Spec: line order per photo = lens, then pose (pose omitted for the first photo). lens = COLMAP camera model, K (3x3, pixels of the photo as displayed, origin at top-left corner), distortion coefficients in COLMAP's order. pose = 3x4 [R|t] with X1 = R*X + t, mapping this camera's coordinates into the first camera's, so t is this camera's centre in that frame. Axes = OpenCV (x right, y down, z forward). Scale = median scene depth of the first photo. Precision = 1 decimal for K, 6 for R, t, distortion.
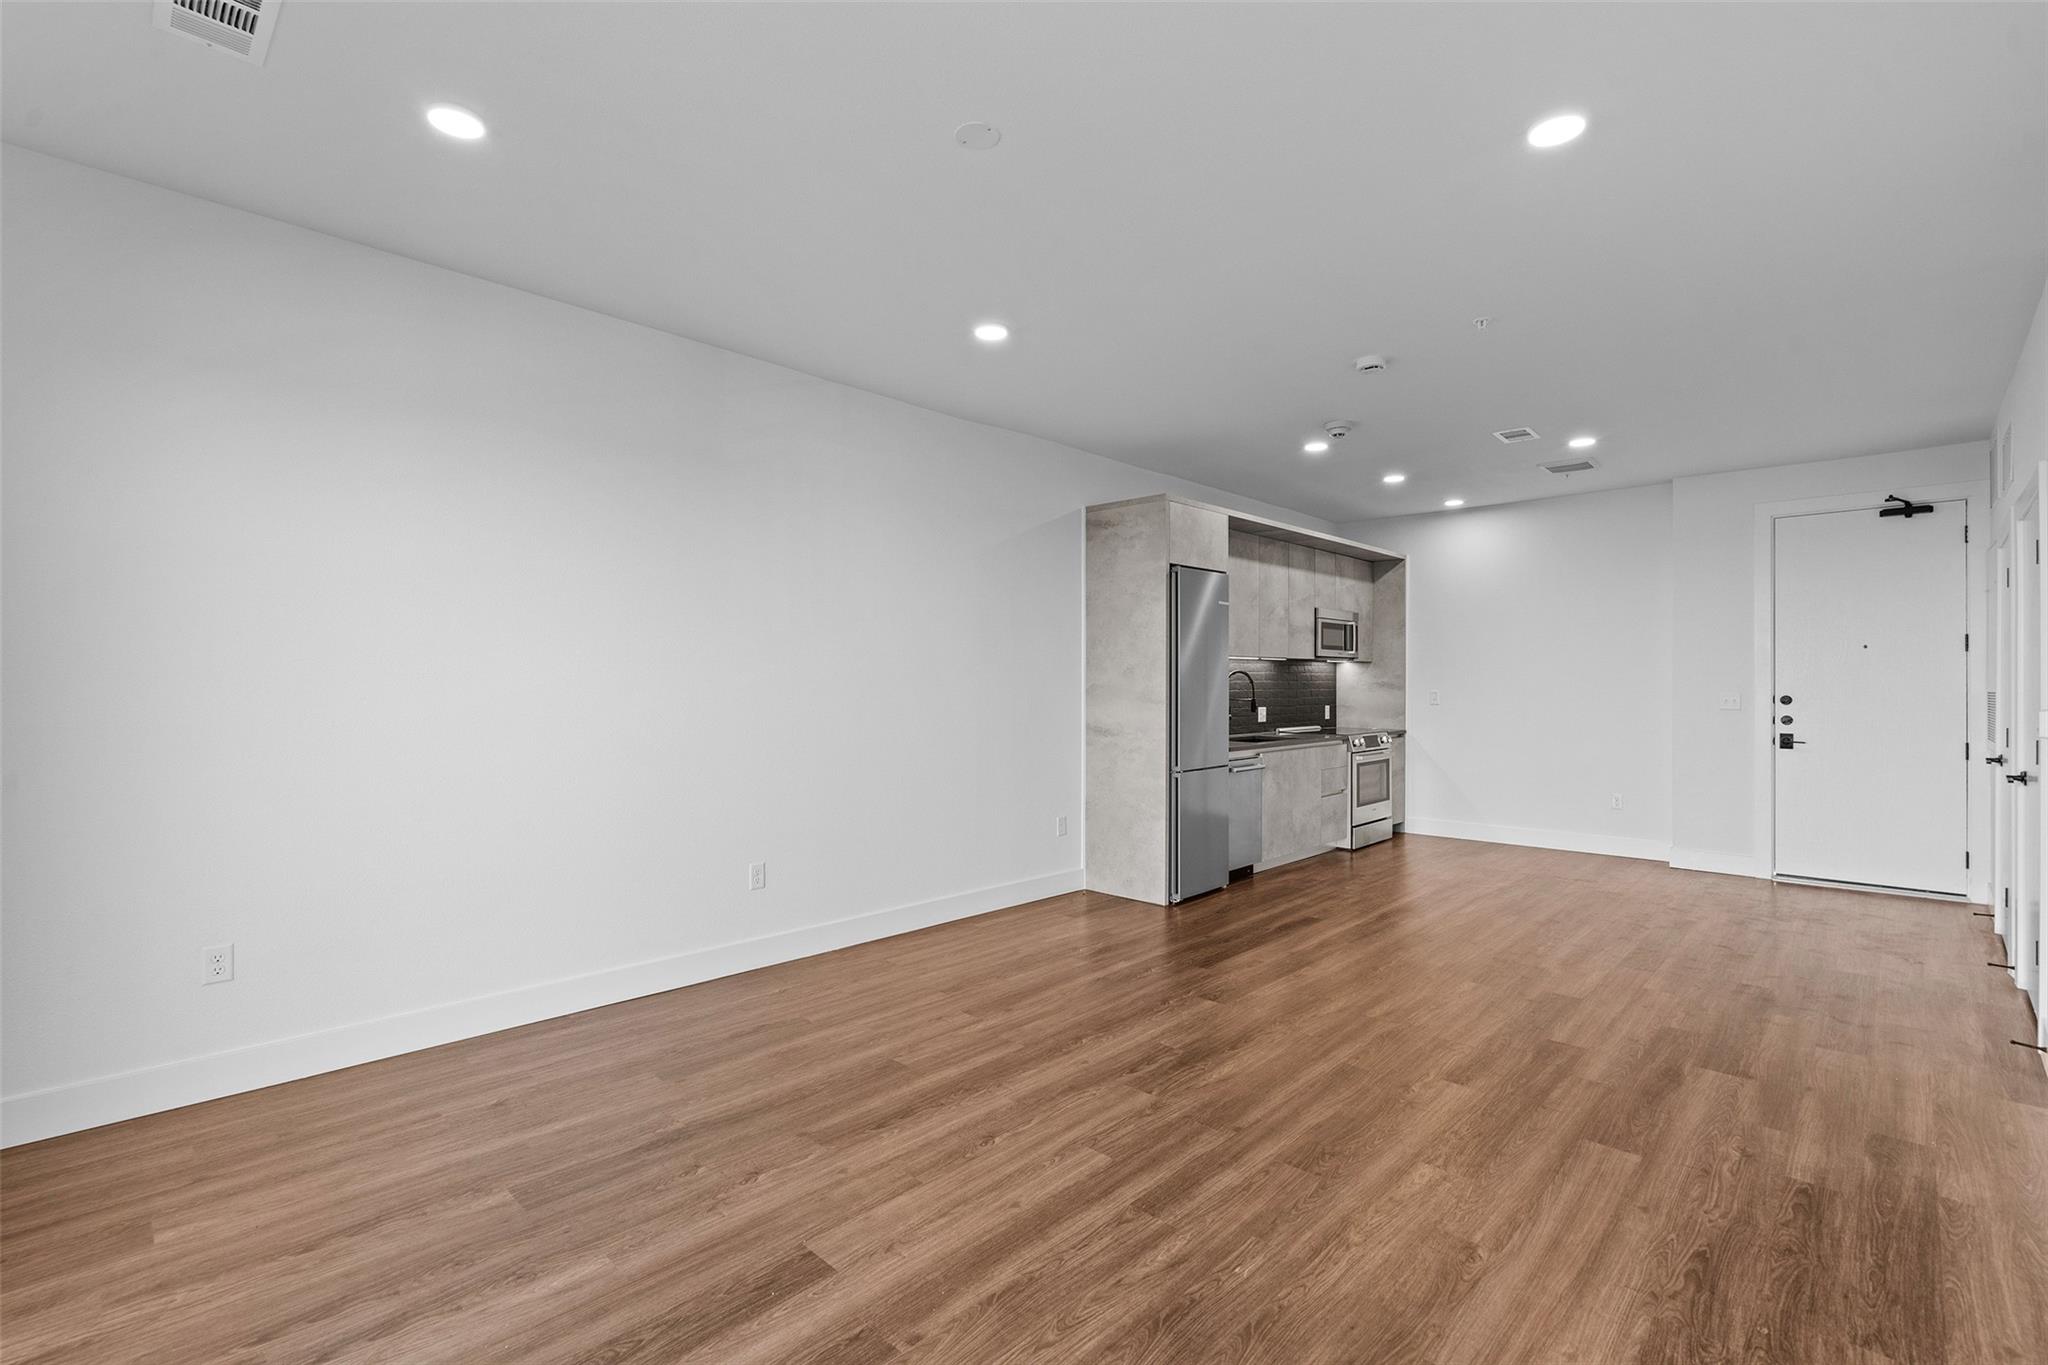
lens RADIAL K [[928.2, 0, 1021.8], [0, 928.2, 680.2], [0, 0, 1]] dist [-0.000273, -0.000210]
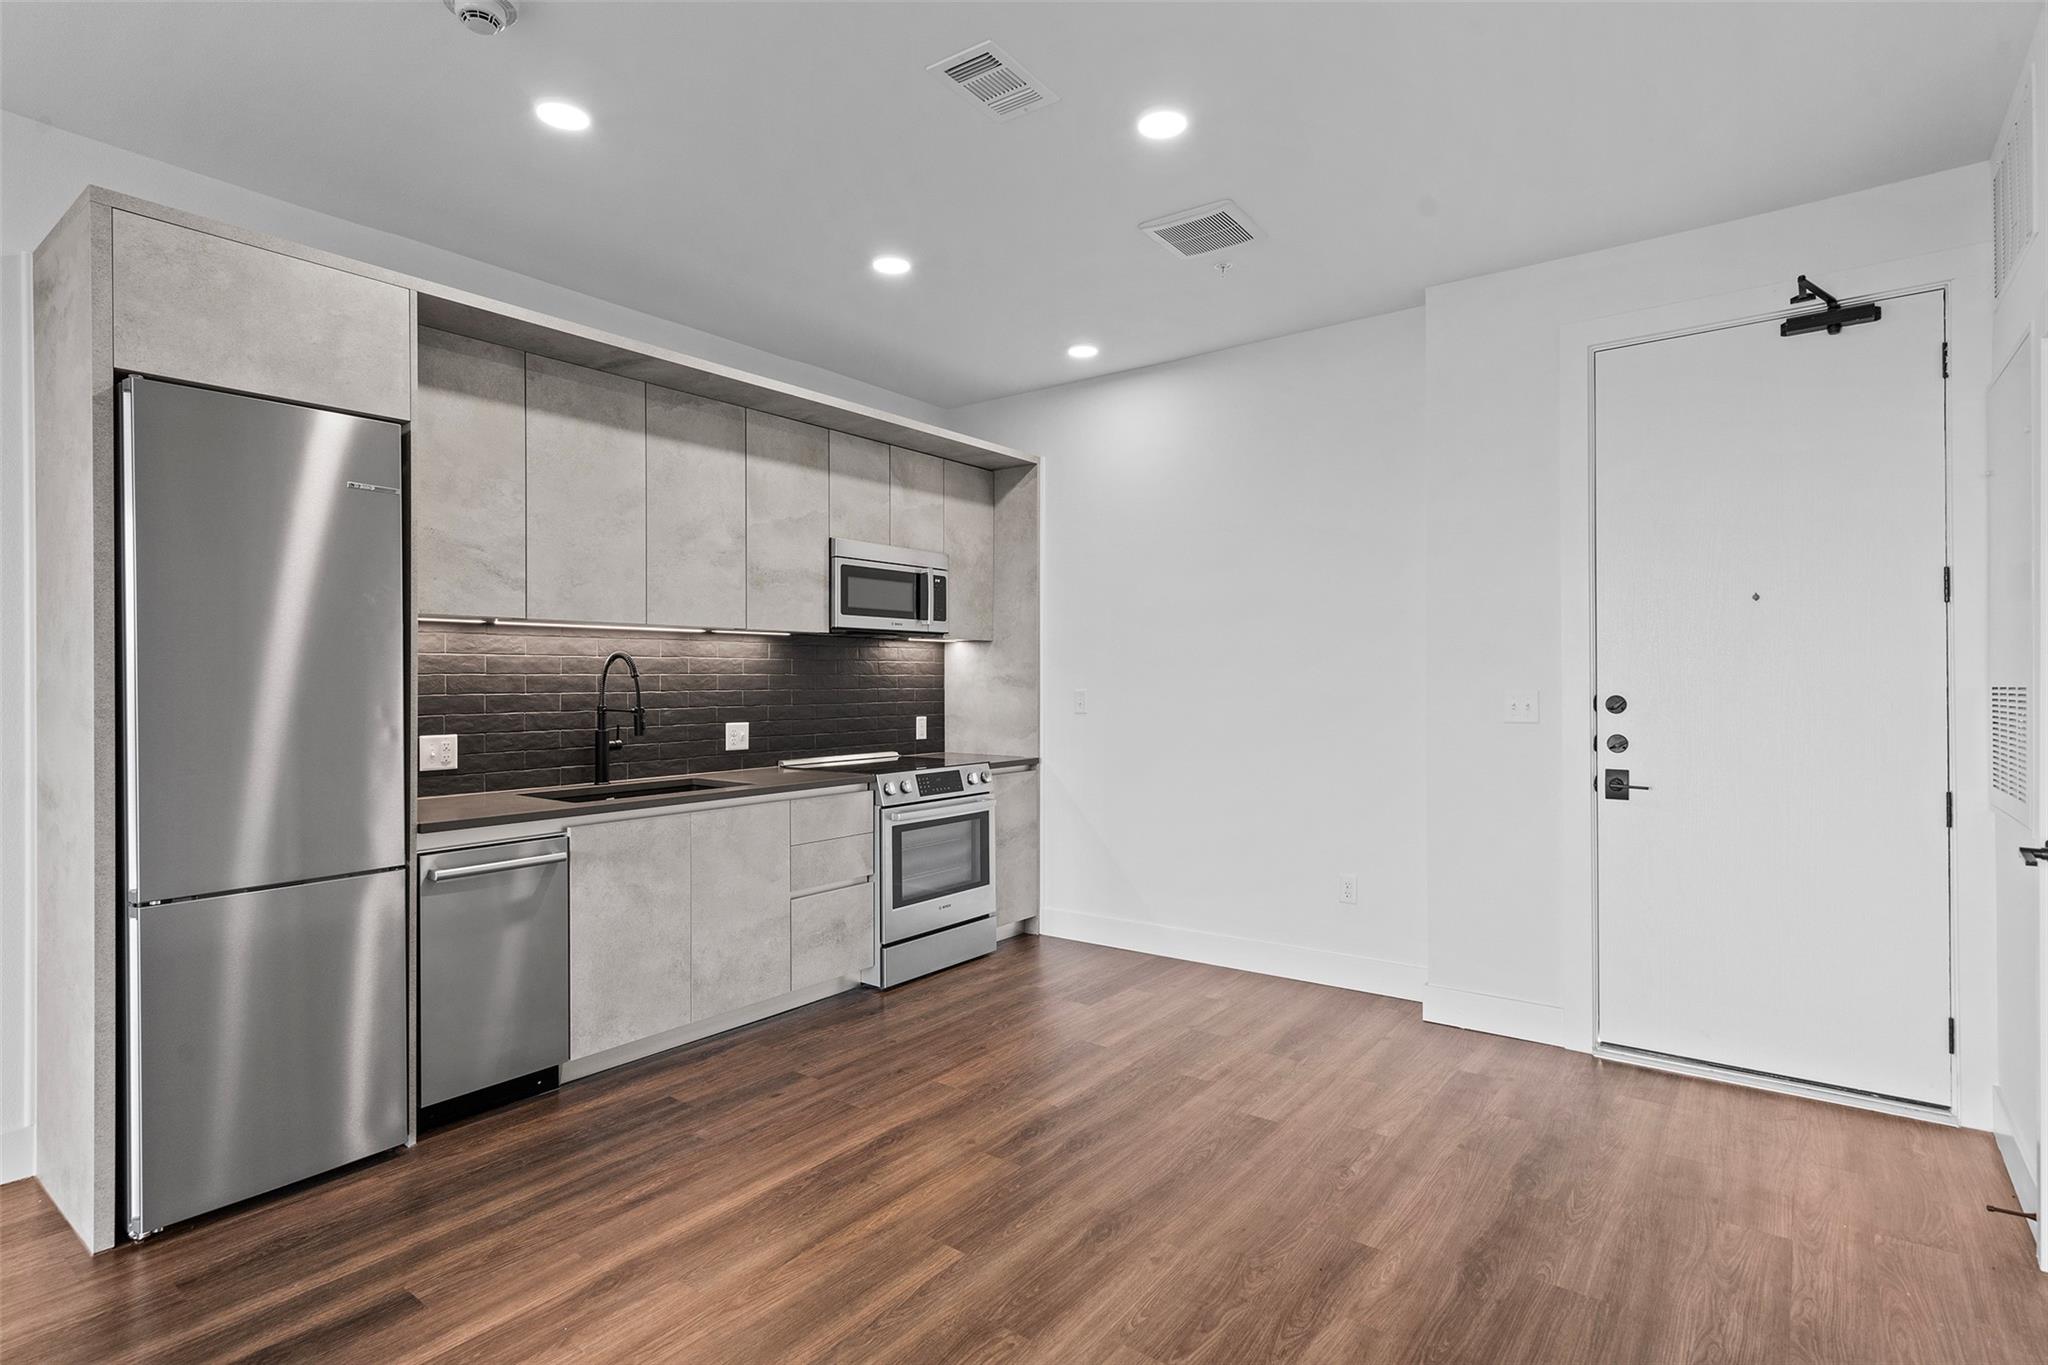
lens RADIAL K [[1035.1, 0, 1024.4], [0, 1035.1, 678.7], [0, 0, 1]] dist [0.001222, 0.001167]
pose [[0.993757, -0.005510, 0.111427, 0.369321], [0.005480, 0.999985, 0.000582, 0.004302], [-0.111428, 0.000032, 0.993772, 0.396900]]
